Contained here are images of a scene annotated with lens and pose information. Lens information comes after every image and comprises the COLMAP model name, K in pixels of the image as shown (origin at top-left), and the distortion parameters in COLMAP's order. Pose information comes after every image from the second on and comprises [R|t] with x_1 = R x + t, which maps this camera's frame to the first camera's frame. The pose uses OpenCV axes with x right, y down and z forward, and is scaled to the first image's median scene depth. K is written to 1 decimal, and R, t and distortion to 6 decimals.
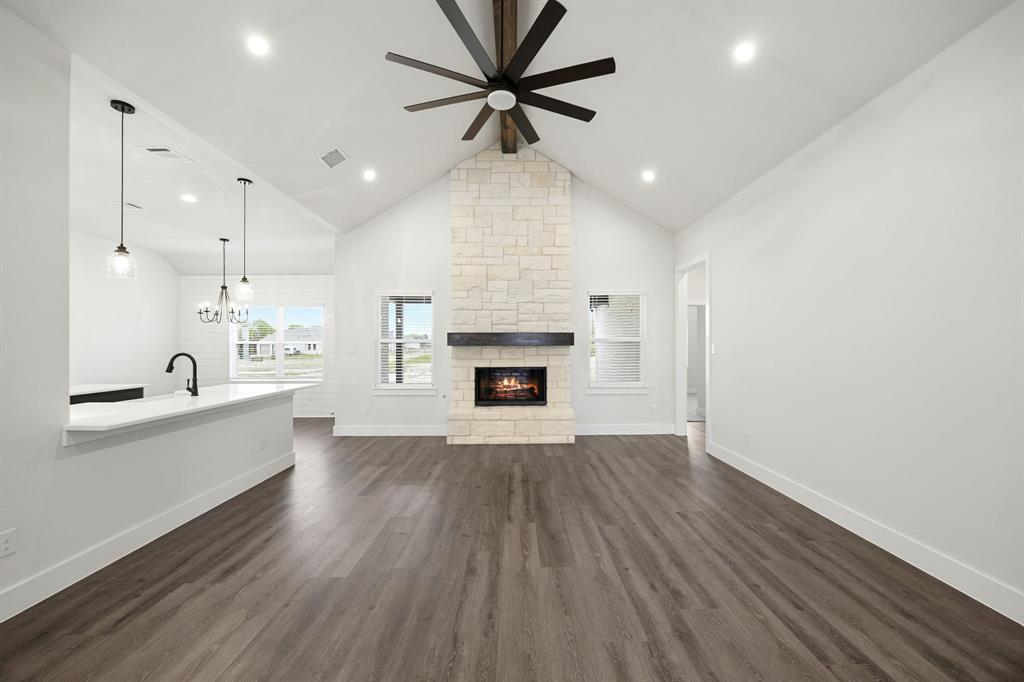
lens RADIAL K [[393.5, 0, 514.5], [0, 393.5, 345.5], [0, 0, 1]] dist [-0.003159, -0.000018]
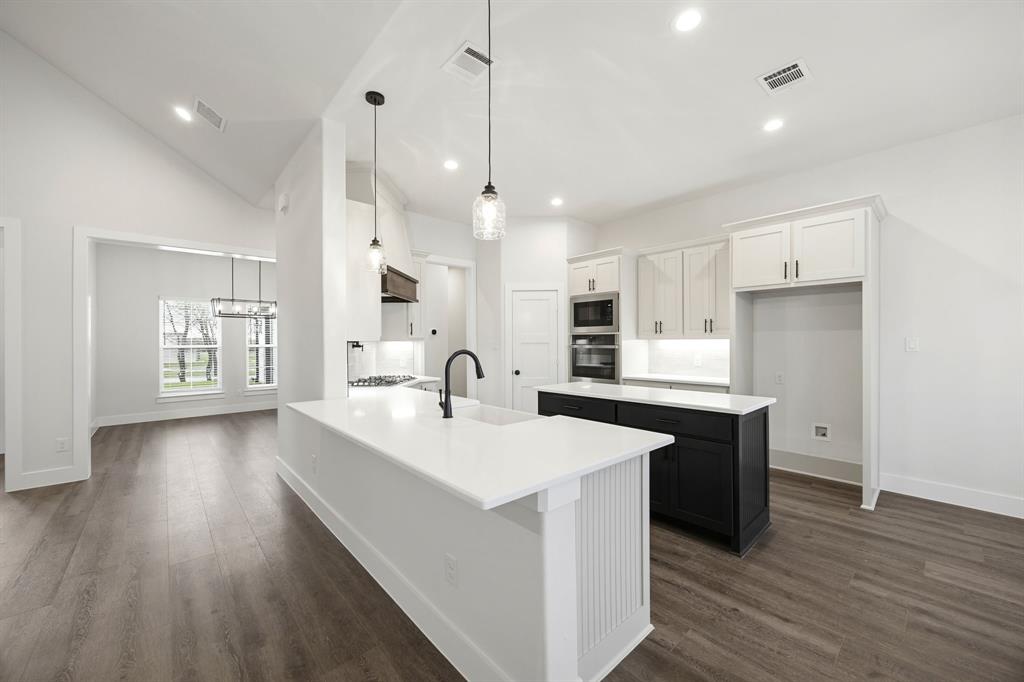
lens RADIAL K [[393.5, 0, 519.9], [0, 393.5, 342.4], [0, 0, 1]] dist [-0.003159, -0.000018]
pose [[-0.741043, 0.011060, -0.671367, -0.287138], [0.007352, 0.999938, 0.008358, 0.000330], [0.671418, 0.001258, -0.741078, 0.960930]]
